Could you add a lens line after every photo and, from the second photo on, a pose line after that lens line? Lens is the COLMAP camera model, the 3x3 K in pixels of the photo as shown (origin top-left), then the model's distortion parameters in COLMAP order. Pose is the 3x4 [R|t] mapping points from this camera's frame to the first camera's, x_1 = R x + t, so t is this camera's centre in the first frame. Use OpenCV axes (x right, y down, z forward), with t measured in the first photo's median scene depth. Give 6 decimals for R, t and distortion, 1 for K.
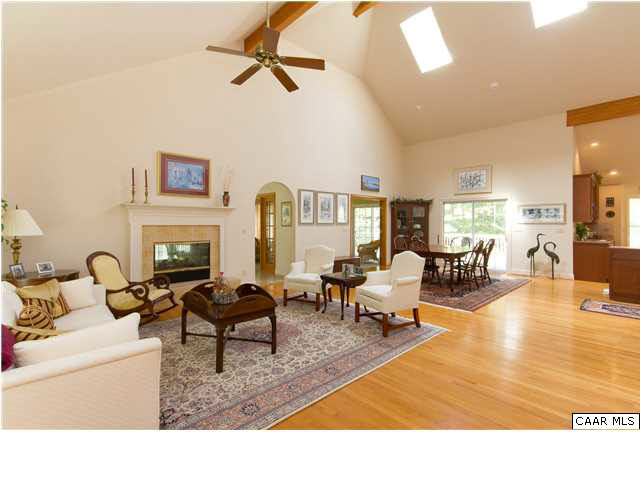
lens RADIAL K [[301.1, 0, 320.5], [0, 301.1, 222.5], [0, 0, 1]] dist [0.002174, 0.000450]
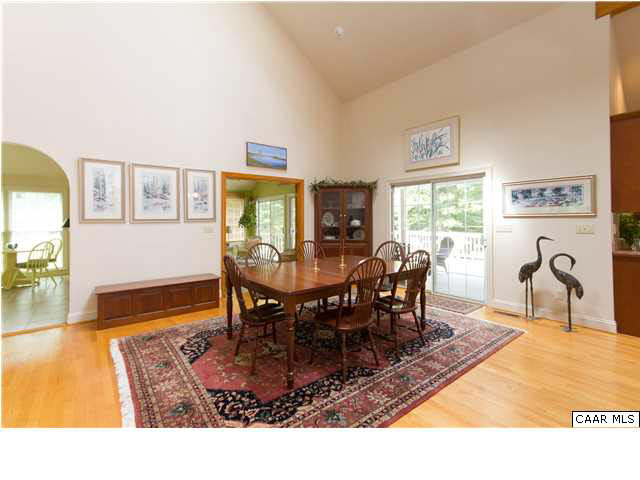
lens RADIAL K [[294.7, 0, 323.0], [0, 294.7, 216.4], [0, 0, 1]] dist [0.002943, 0.000519]
pose [[0.996547, -0.009634, -0.082475, 0.407063], [0.009016, 0.999928, -0.007868, 0.004217], [0.082545, 0.007097, 0.996562, 0.480541]]
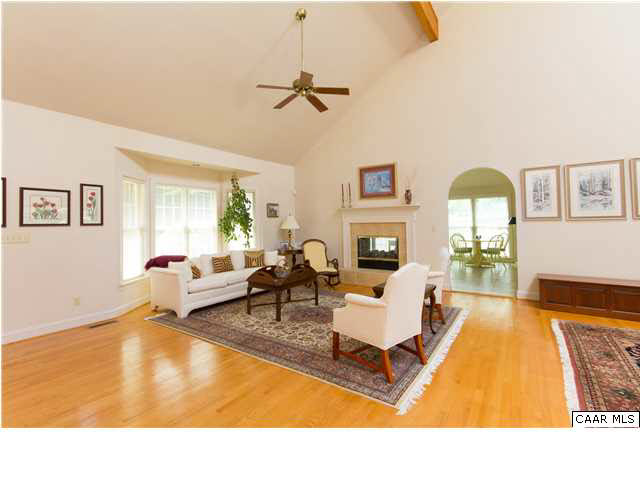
lens RADIAL K [[294.7, 0, 323.0], [0, 294.7, 216.4], [0, 0, 1]] dist [0.002943, 0.000519]
pose [[0.211749, -0.025598, -0.976989, 0.484891], [0.020537, 0.999553, -0.021738, 0.003765], [0.977108, -0.015461, 0.212180, 0.388711]]
